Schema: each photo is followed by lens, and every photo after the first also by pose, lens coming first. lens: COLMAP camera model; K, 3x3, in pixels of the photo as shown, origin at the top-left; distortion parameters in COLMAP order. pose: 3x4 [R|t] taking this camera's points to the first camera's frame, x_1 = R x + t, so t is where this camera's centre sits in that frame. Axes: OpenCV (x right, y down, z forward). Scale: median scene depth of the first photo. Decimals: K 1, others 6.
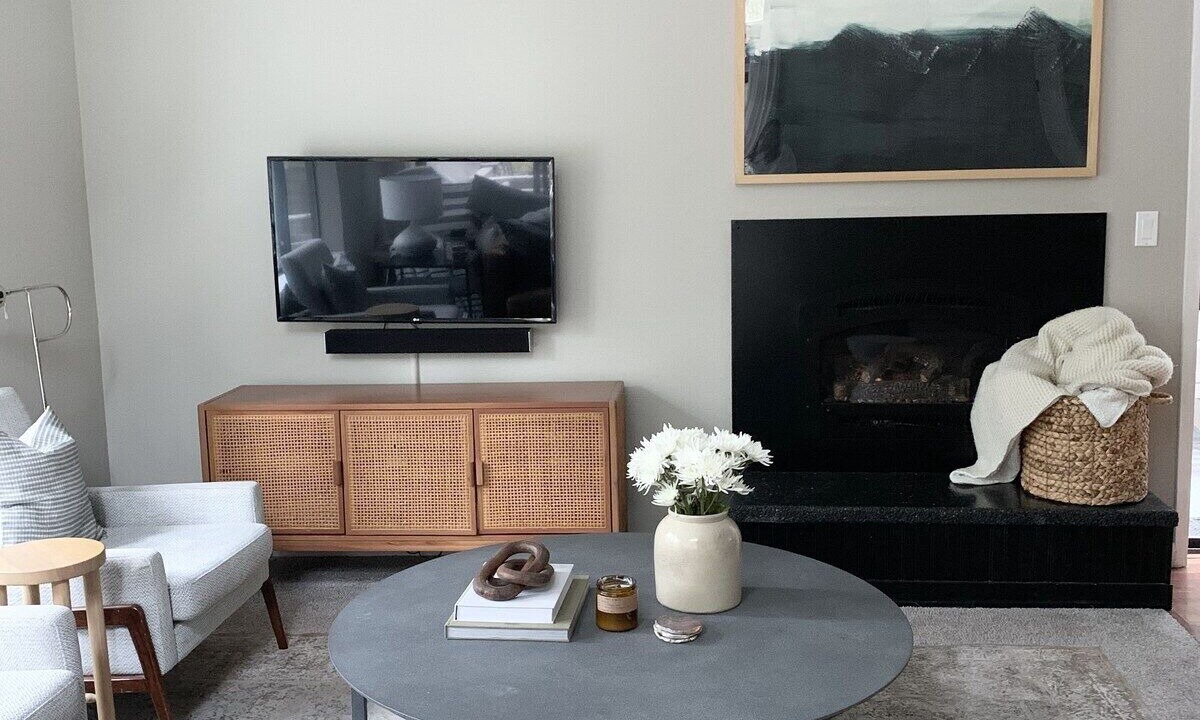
lens RADIAL K [[1205.4, 0, 600.0], [0, 1205.4, 360.0], [0, 0, 1]] dist [0.206332, -0.564435]
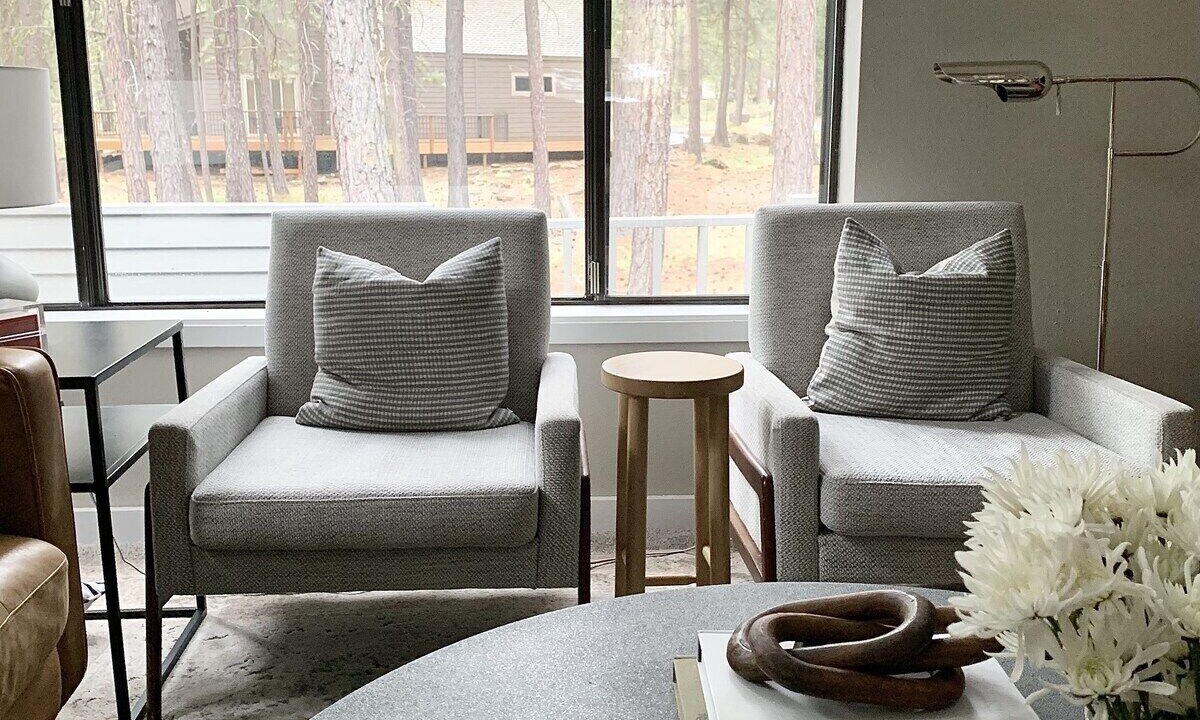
lens RADIAL K [[1205.4, 0, 600.0], [0, 1205.4, 360.0], [0, 0, 1]] dist [0.206332, -0.564435]
pose [[0.141039, 0.222981, -0.964566, 0.209425], [-0.146741, 0.968251, 0.202377, 0.000495], [0.979069, 0.112998, 0.169281, 0.557697]]
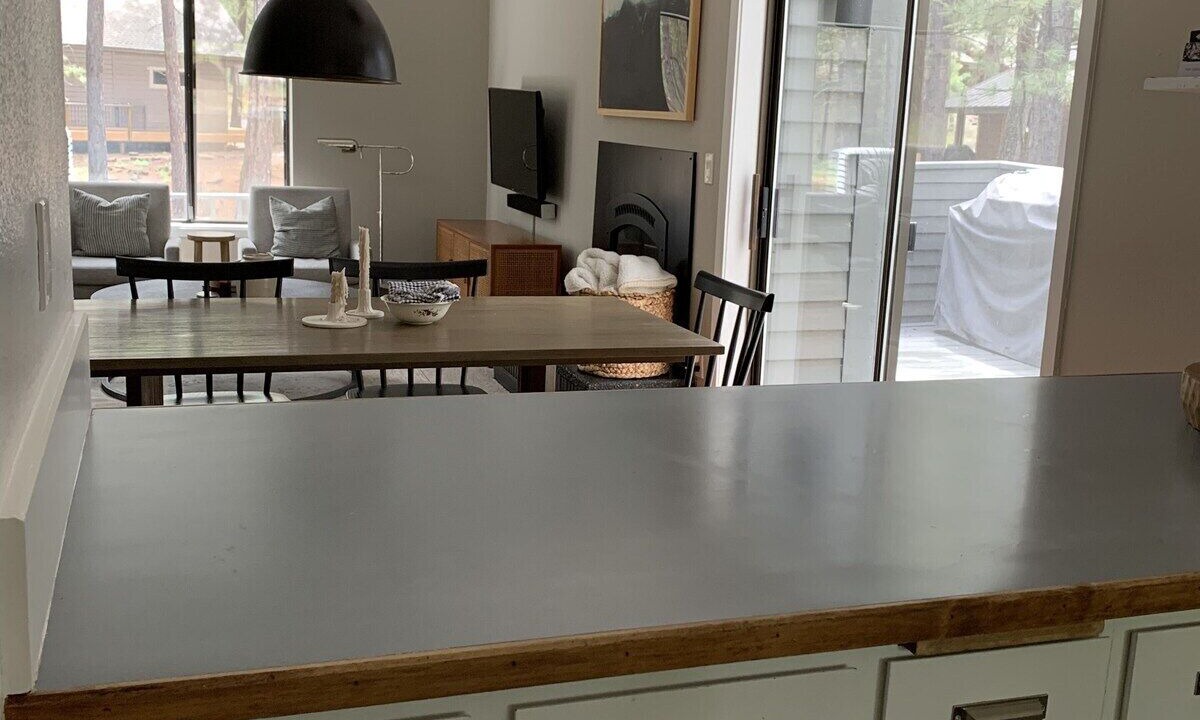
lens RADIAL K [[1205.4, 0, 600.0], [0, 1205.4, 360.0], [0, 0, 1]] dist [0.206332, -0.564435]
pose [[0.402110, 0.222108, -0.888243, 1.487376], [-0.192242, 0.968986, 0.155270, -0.092385], [0.895182, 0.108322, 0.432337, 0.445590]]
